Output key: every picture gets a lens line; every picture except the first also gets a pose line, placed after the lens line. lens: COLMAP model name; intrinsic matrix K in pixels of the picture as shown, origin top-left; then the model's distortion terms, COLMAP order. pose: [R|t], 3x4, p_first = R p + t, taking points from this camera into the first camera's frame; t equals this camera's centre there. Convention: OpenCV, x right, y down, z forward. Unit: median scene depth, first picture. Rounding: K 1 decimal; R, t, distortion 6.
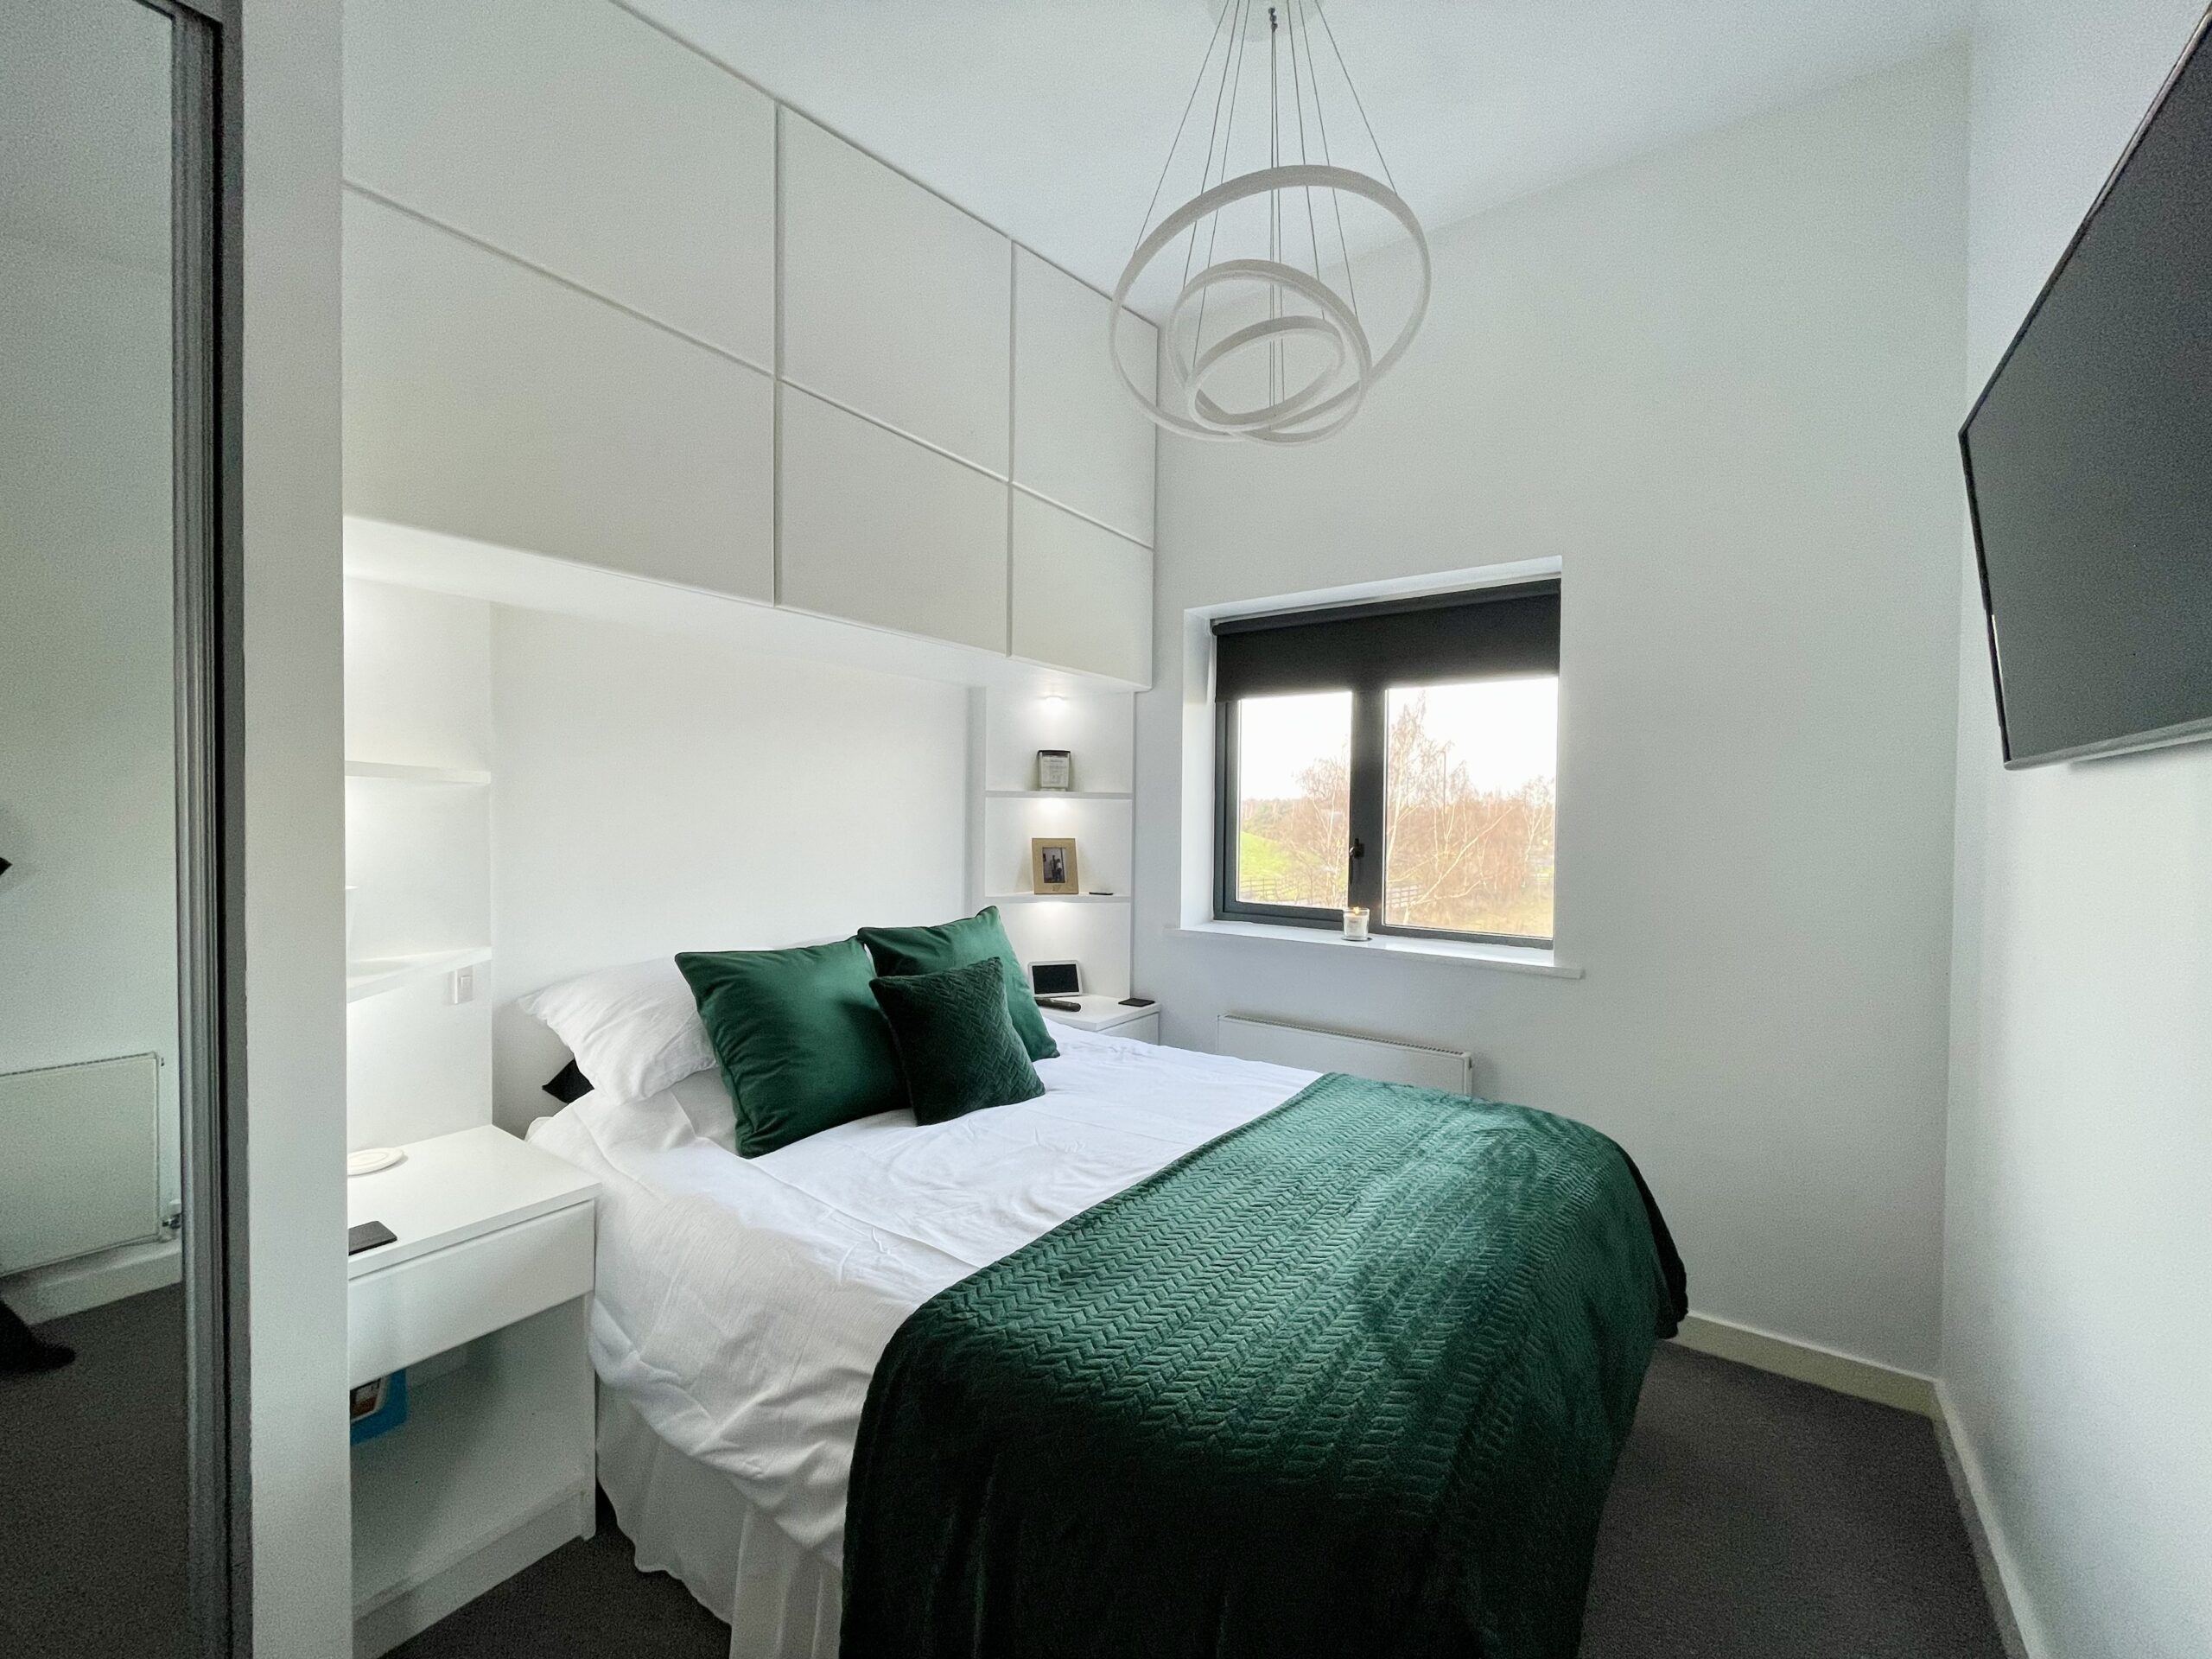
lens RADIAL K [[891.3, 0, 1106.0], [0, 891.3, 829.5], [0, 0, 1]] dist [-0.010526, 0.000682]
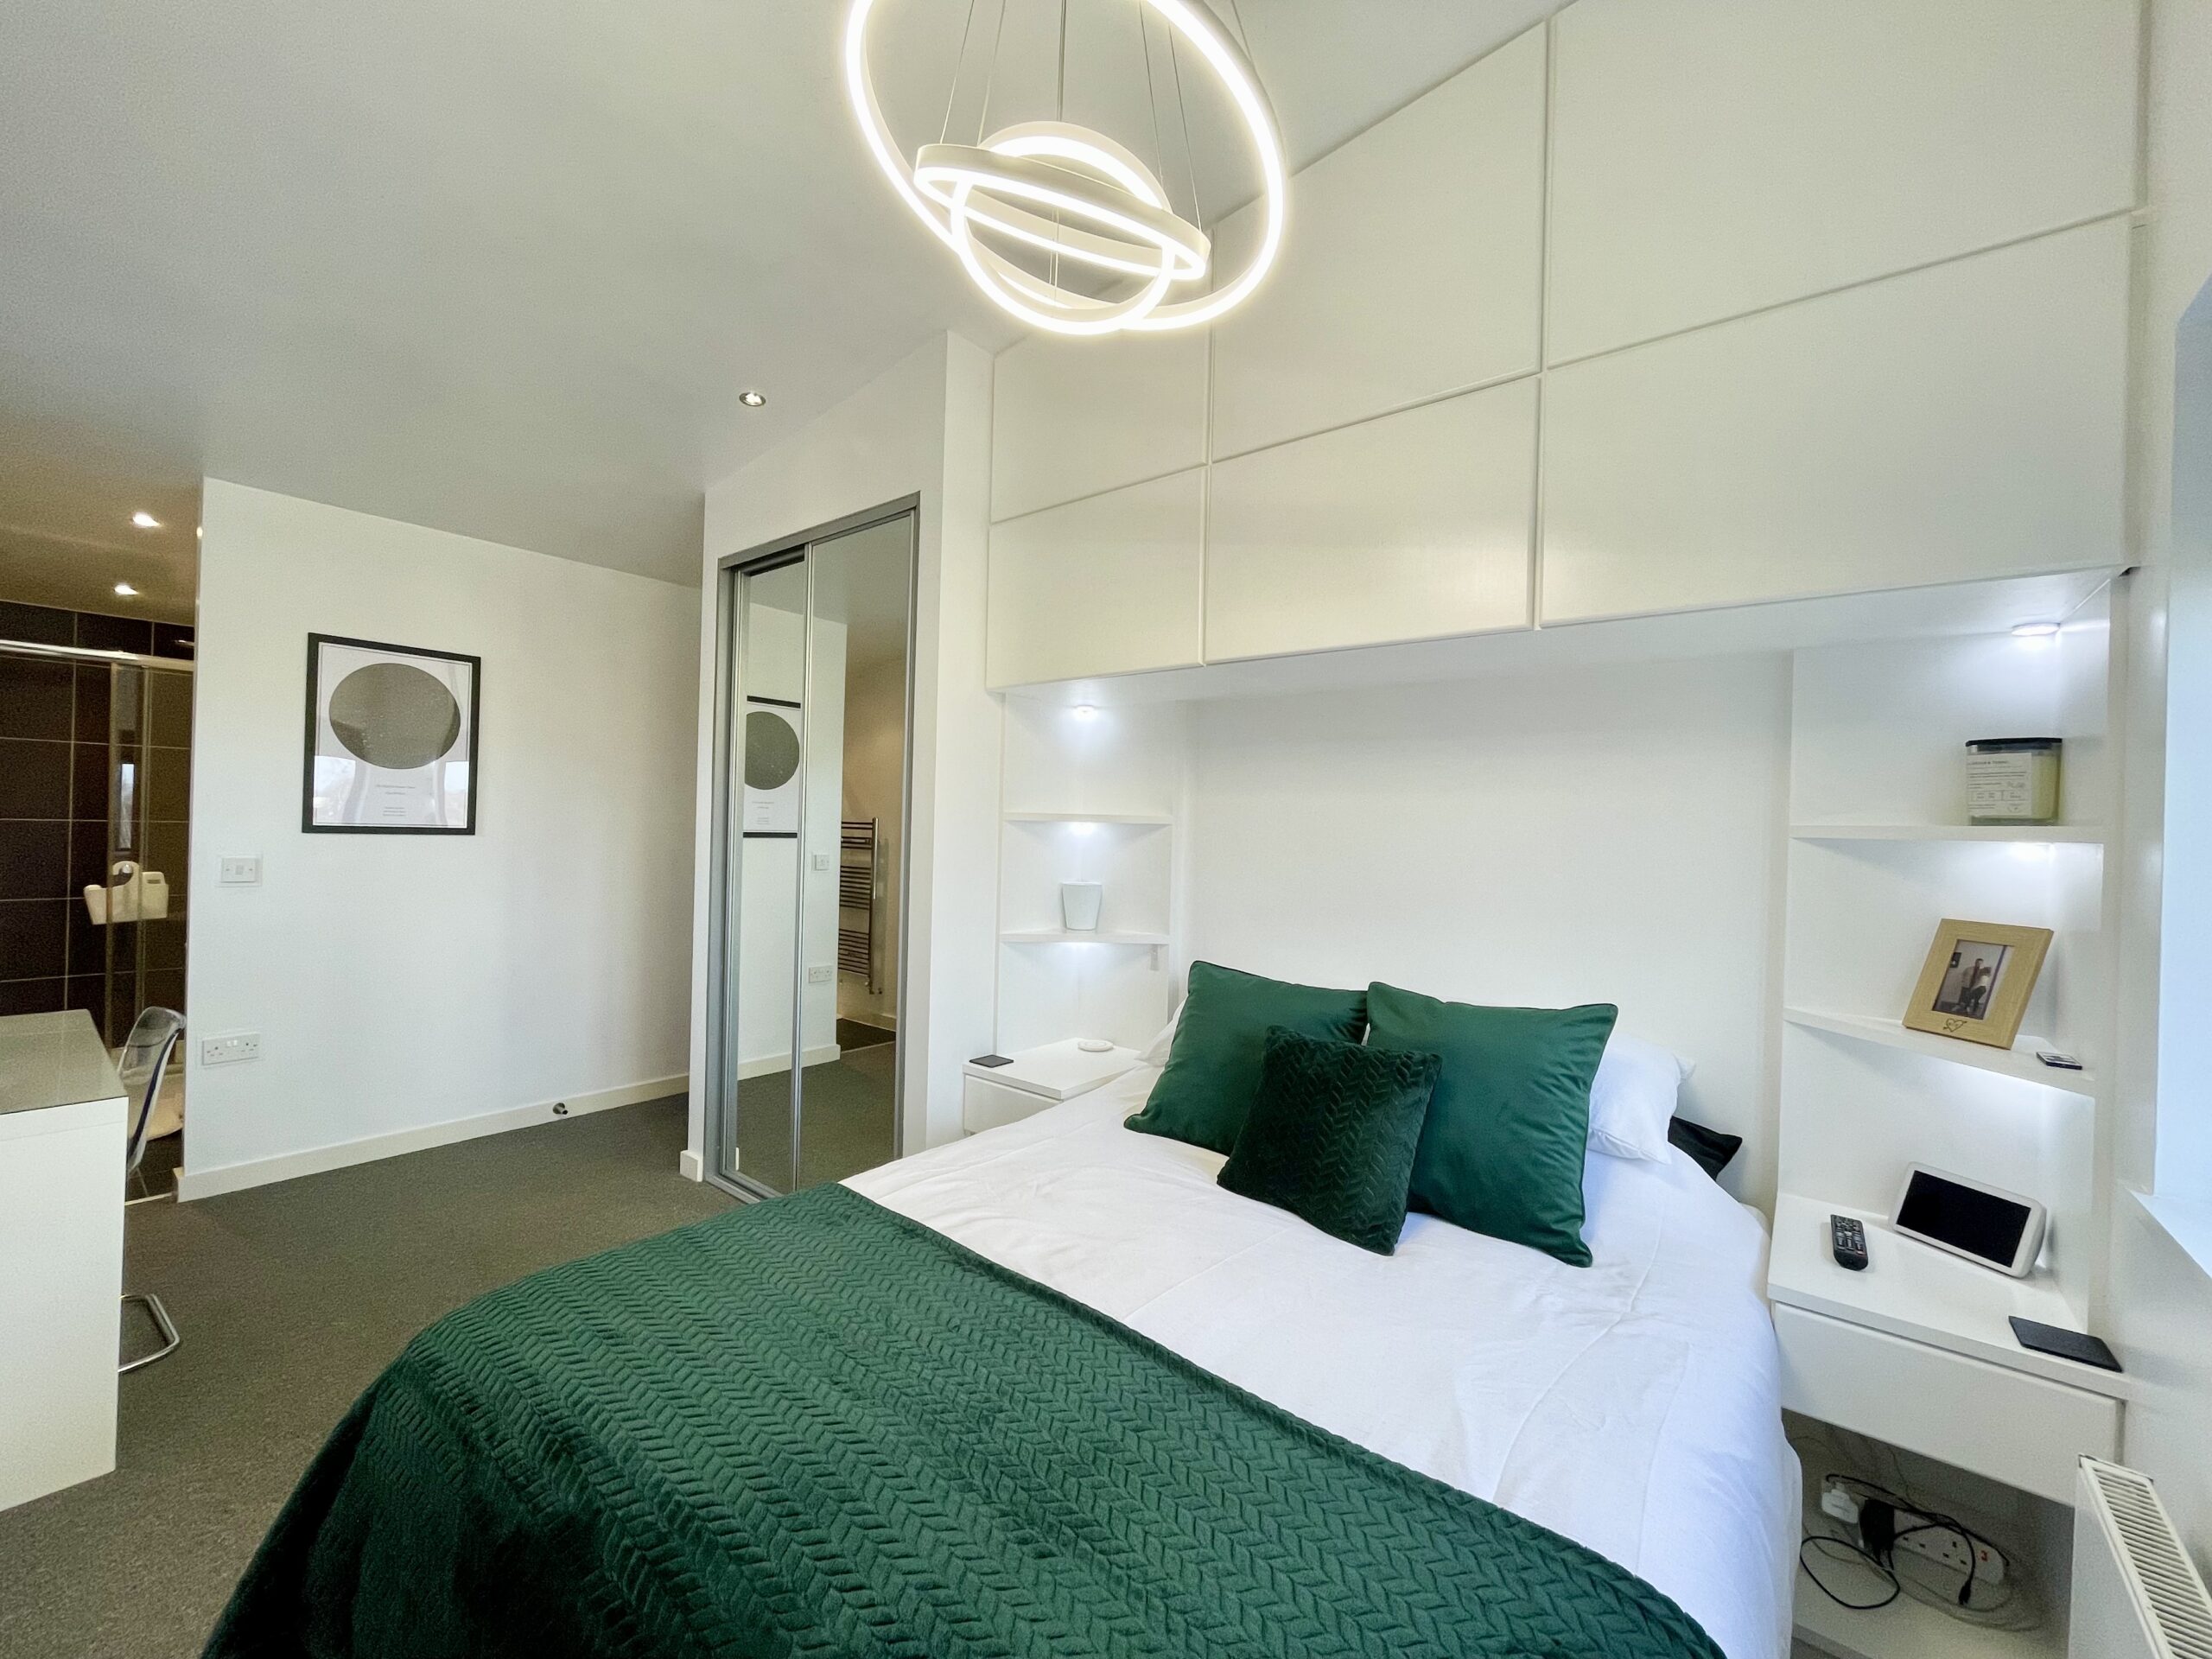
lens RADIAL K [[891.3, 0, 1106.0], [0, 891.3, 829.5], [0, 0, 1]] dist [-0.010526, 0.000682]
pose [[-0.050606, -0.014627, -0.998612, 0.536234], [-0.048868, 0.998731, -0.012152, -0.014550], [0.997522, 0.048185, -0.051256, 0.664799]]
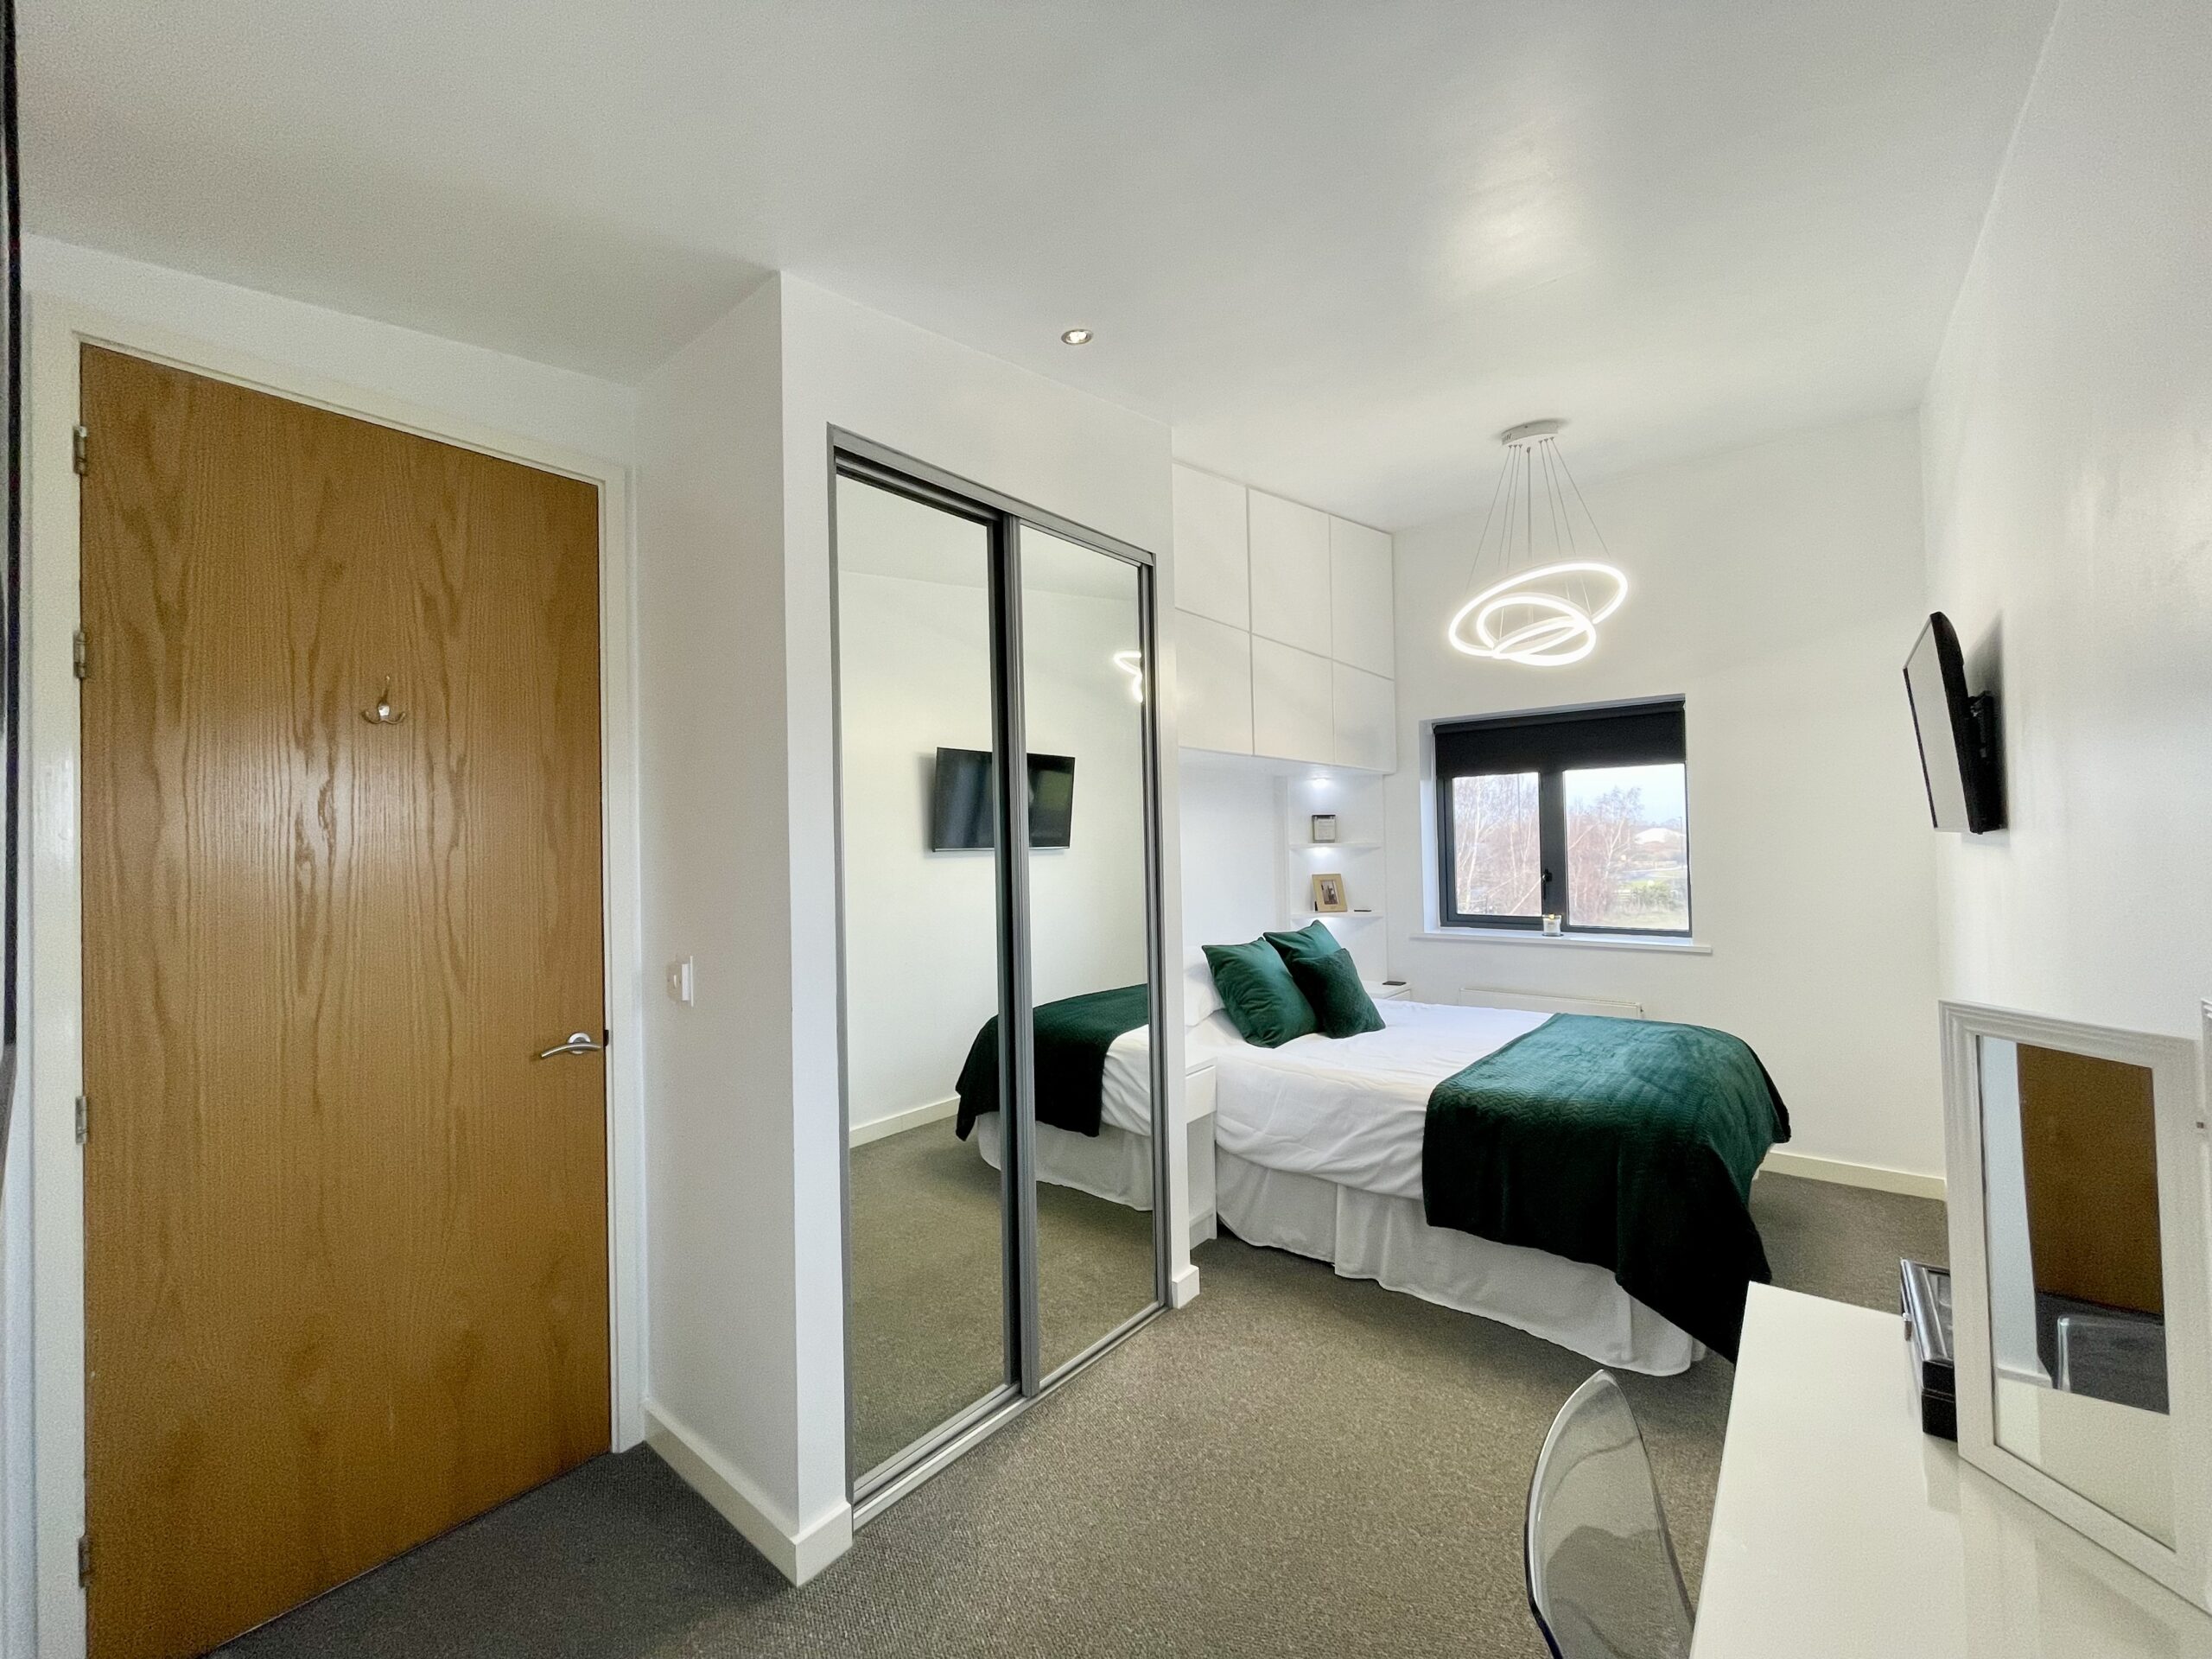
lens RADIAL K [[891.3, 0, 1106.0], [0, 891.3, 829.5], [0, 0, 1]] dist [-0.010526, 0.000682]
pose [[0.997174, -0.032162, -0.067899, -0.388272], [0.029873, 0.998960, -0.034453, -0.029315], [0.068936, 0.032328, 0.997097, -0.599771]]
